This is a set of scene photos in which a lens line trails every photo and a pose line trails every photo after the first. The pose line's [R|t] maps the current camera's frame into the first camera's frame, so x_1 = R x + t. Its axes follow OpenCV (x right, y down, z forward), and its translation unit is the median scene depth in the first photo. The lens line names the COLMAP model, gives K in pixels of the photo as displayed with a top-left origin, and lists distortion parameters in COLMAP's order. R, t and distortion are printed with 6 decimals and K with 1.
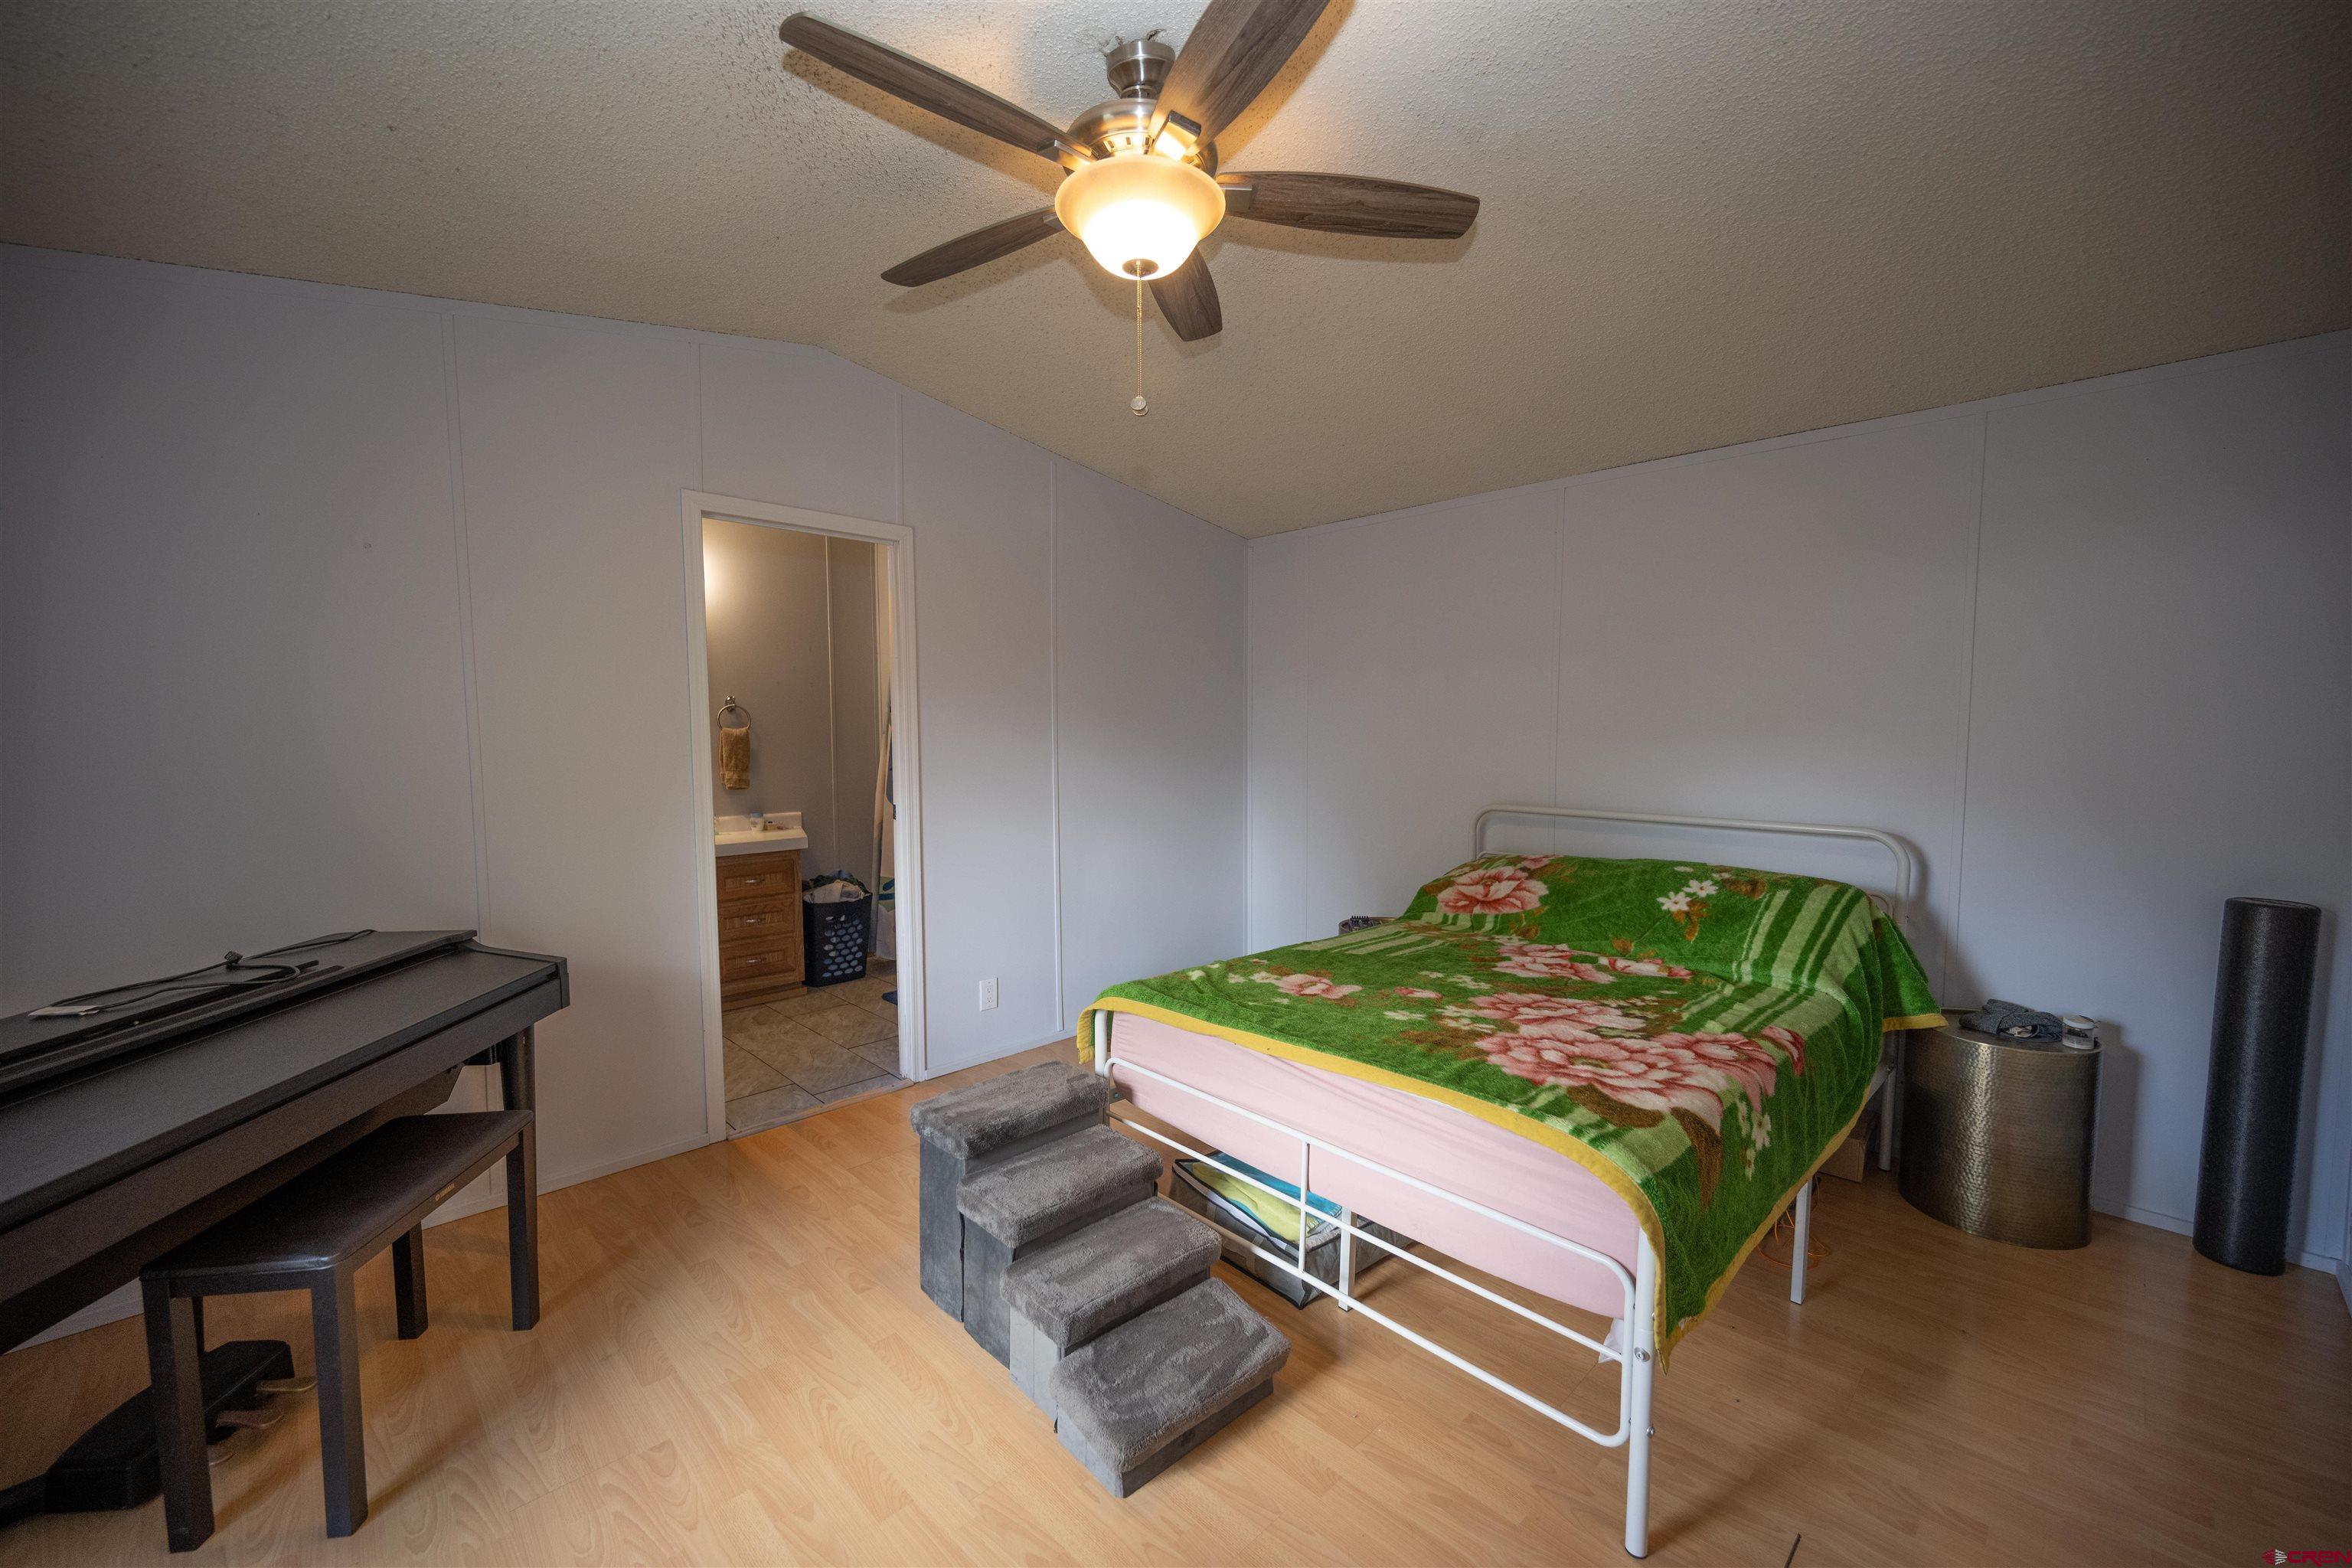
lens RADIAL K [[925.7, 0, 1176.2], [0, 925.7, 798.3], [0, 0, 1]] dist [-0.002302, 0.000746]
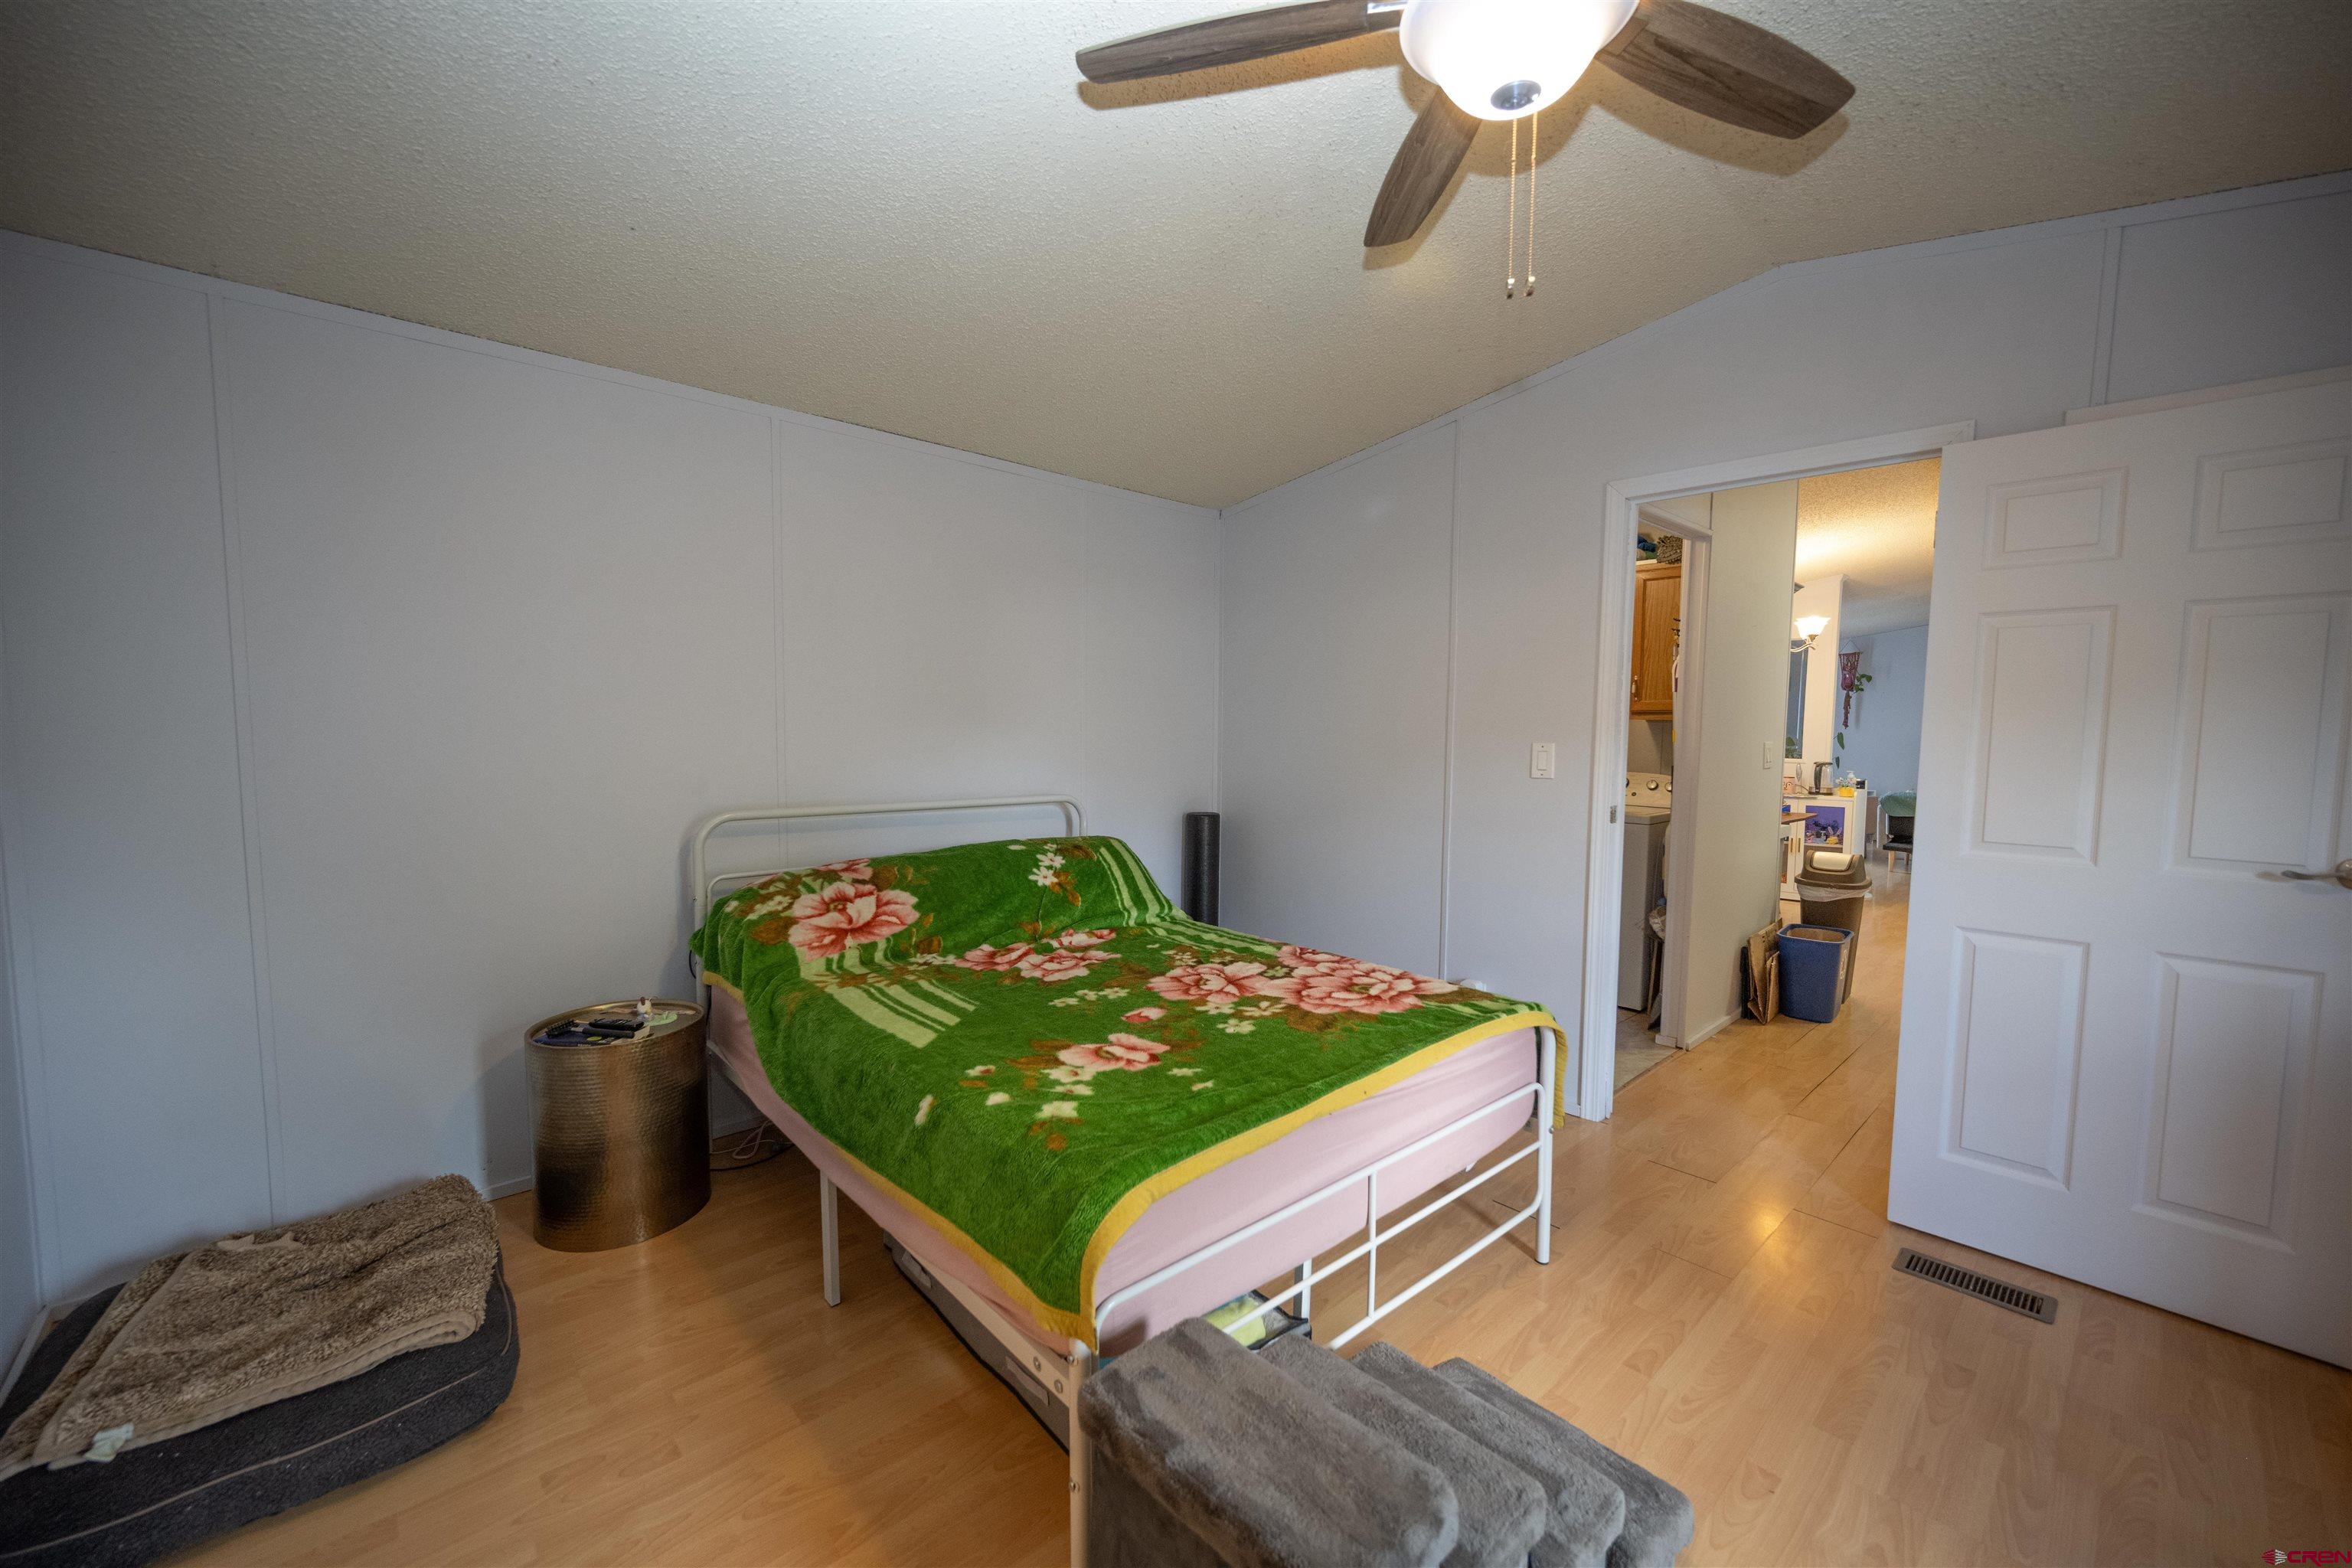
lens RADIAL K [[925.7, 0, 1185.6], [0, 925.7, 783.0], [0, 0, 1]] dist [-0.002302, 0.000746]
pose [[0.042885, -0.056665, 0.997472, -0.606009], [0.078495, 0.995495, 0.053178, -0.043541], [-0.995992, 0.076016, 0.047139, 0.975127]]
